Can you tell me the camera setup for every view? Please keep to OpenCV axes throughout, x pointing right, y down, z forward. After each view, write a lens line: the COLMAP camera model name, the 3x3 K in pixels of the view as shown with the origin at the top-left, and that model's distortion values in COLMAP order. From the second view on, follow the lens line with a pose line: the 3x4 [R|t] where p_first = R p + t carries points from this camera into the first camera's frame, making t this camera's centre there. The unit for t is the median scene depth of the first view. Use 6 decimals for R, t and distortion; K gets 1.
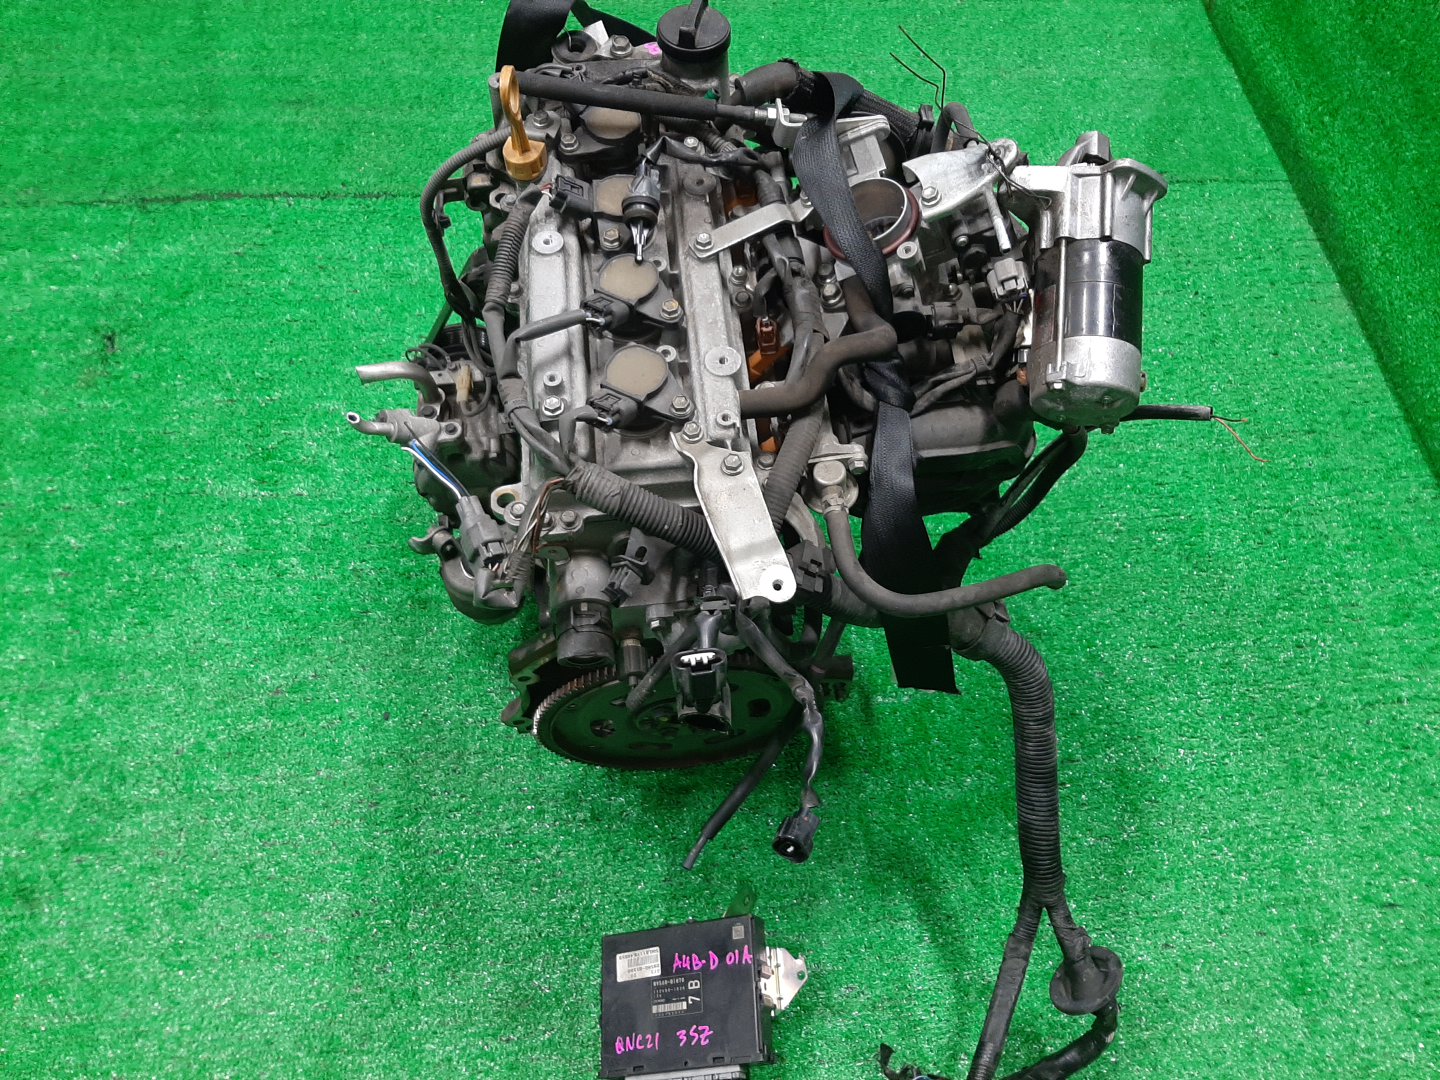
lens RADIAL K [[1105.7, 0, 720.0], [0, 1105.7, 540.0], [0, 0, 1]] dist [0.066259, -0.133319]
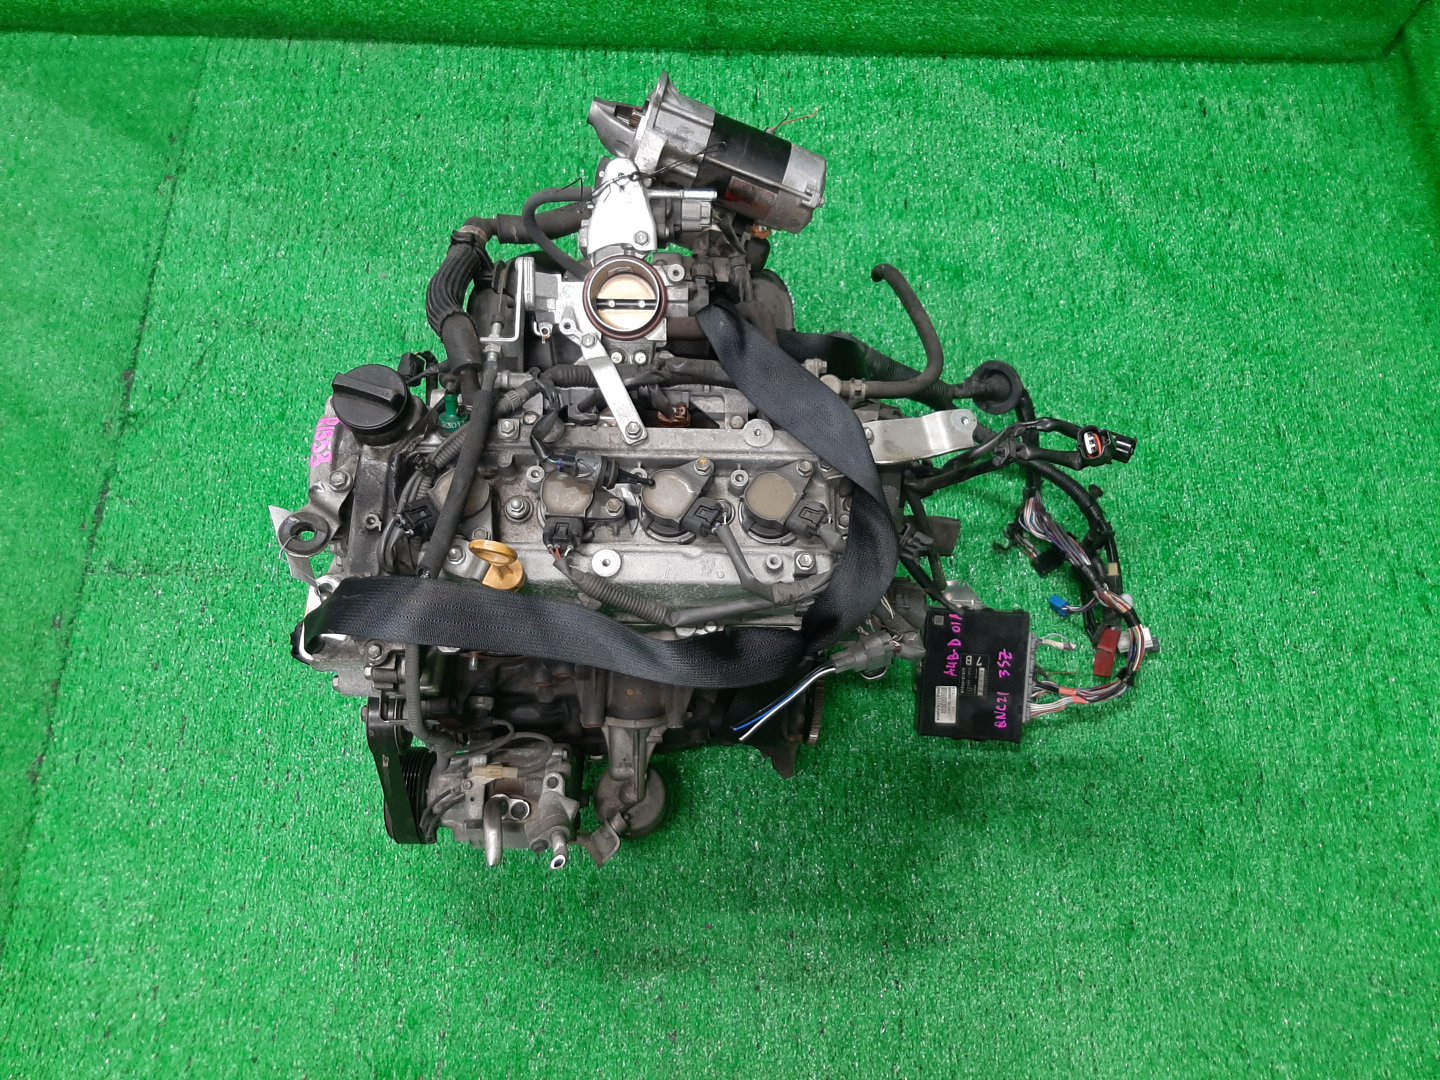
lens RADIAL K [[1105.7, 0, 720.0], [0, 1105.7, 540.0], [0, 0, 1]] dist [0.066259, -0.133319]
pose [[0.109991, -0.939687, 0.323867, -0.349649], [0.842234, 0.261139, 0.471645, -0.511778], [-0.527773, 0.220895, 0.820159, 0.040144]]
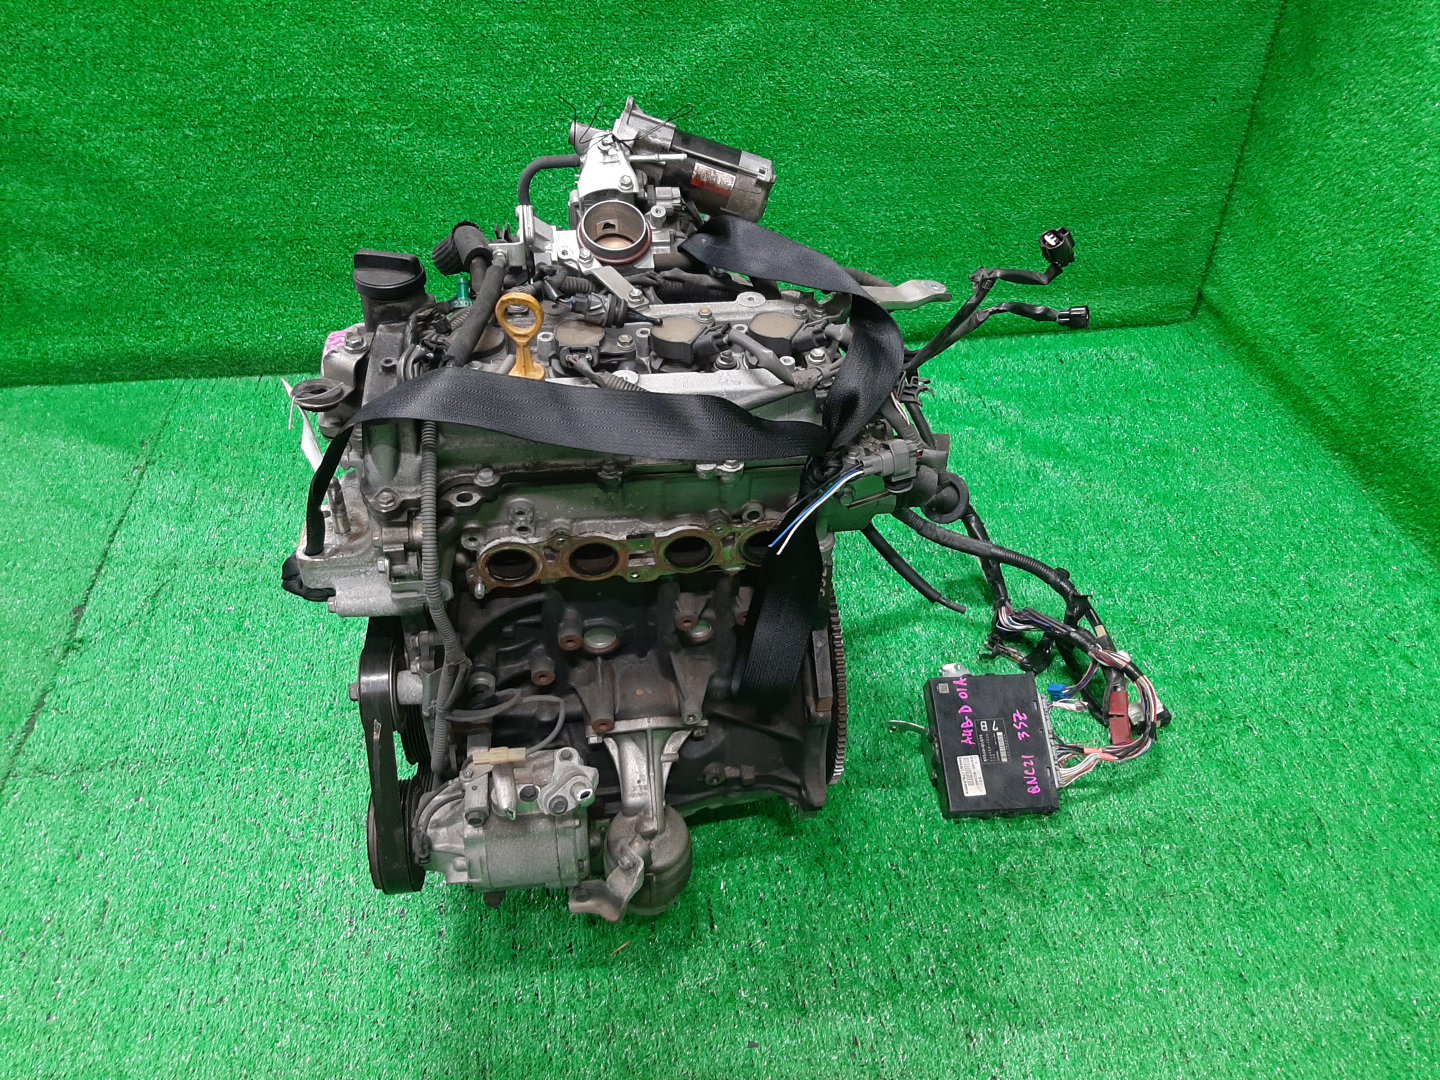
lens RADIAL K [[1105.7, 0, 720.0], [0, 1105.7, 540.0], [0, 0, 1]] dist [0.066259, -0.133319]
pose [[-0.027527, -0.672822, 0.739292, -0.799107], [0.845977, 0.378297, 0.375784, -0.401322], [-0.532508, 0.635768, 0.558779, 0.326086]]
